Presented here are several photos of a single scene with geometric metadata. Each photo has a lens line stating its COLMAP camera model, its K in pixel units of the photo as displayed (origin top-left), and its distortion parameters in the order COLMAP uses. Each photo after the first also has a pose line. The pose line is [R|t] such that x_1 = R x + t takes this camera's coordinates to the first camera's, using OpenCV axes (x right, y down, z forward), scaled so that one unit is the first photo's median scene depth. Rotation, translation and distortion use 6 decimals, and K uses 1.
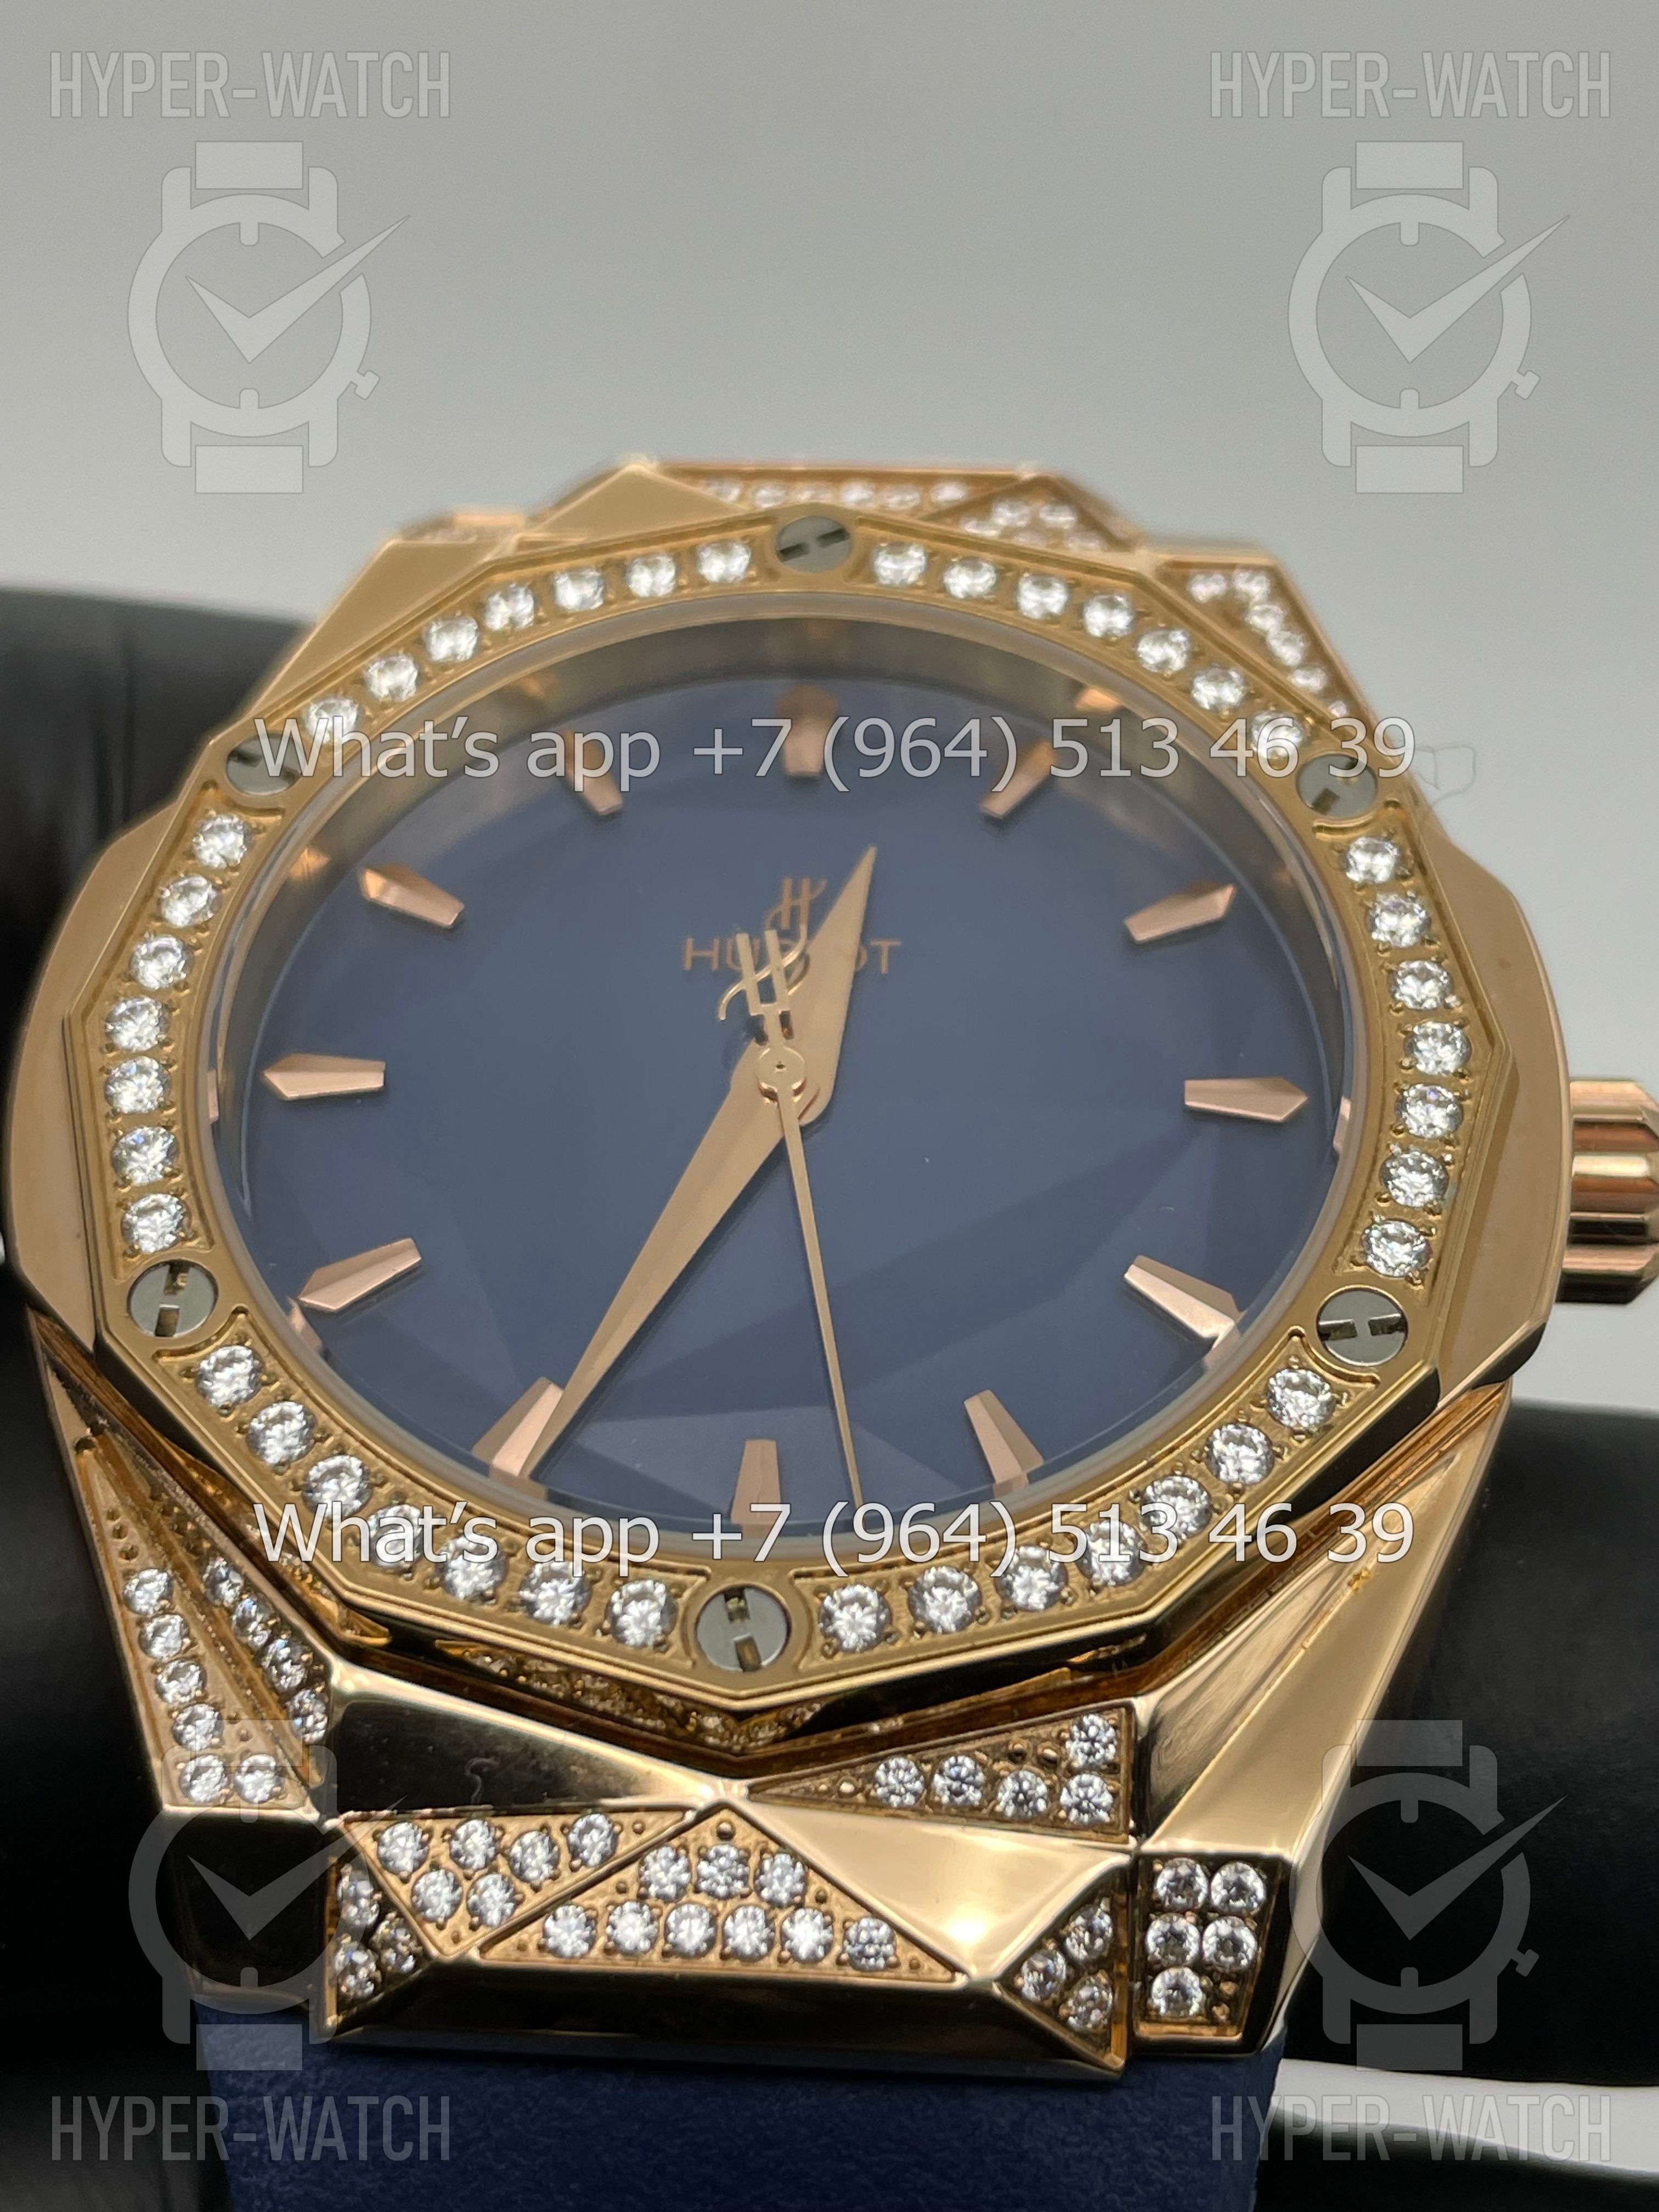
lens RADIAL K [[3336.0, 0, 829.5], [0, 3336.0, 1106.0], [0, 0, 1]] dist [0.021073, -0.118749]
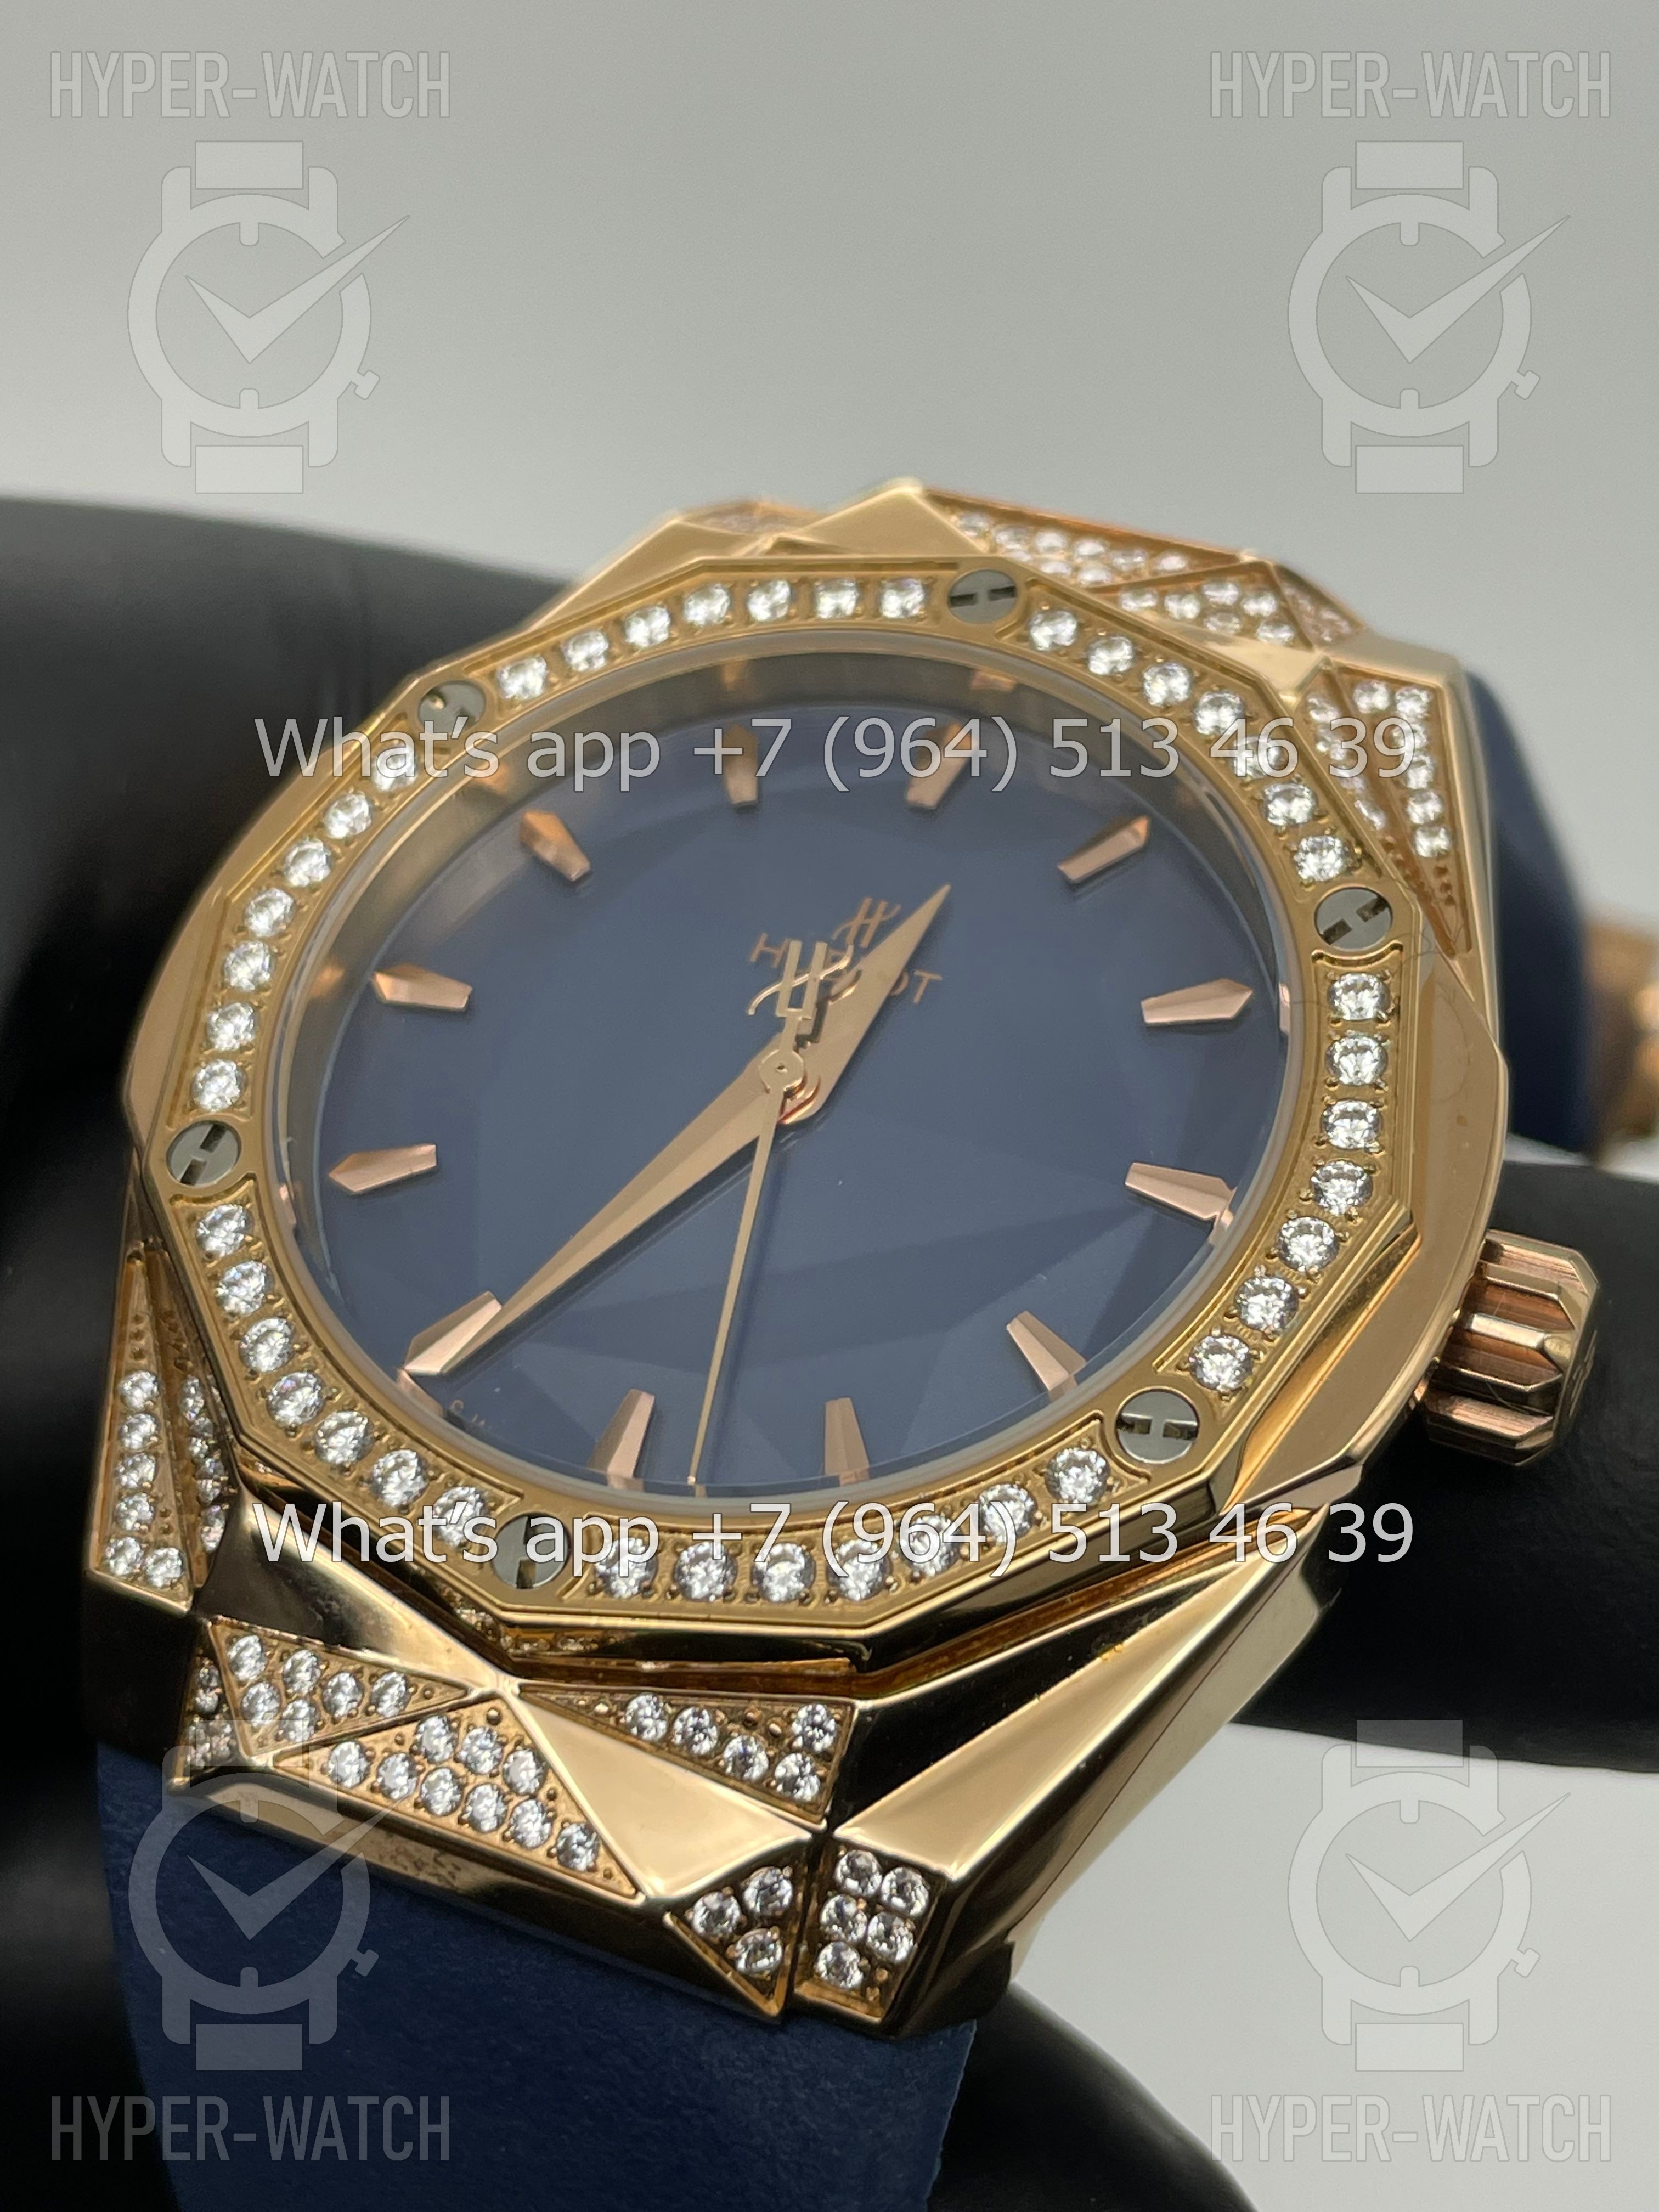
lens RADIAL K [[3298.3, 0, 829.5], [0, 3298.3, 1106.0], [0, 0, 1]] dist [0.000854, 0.143763]
pose [[0.939077, 0.219580, -0.264421, 0.329088], [-0.205959, 0.975404, 0.078537, -0.099847], [0.275162, -0.019292, 0.961204, -0.053347]]
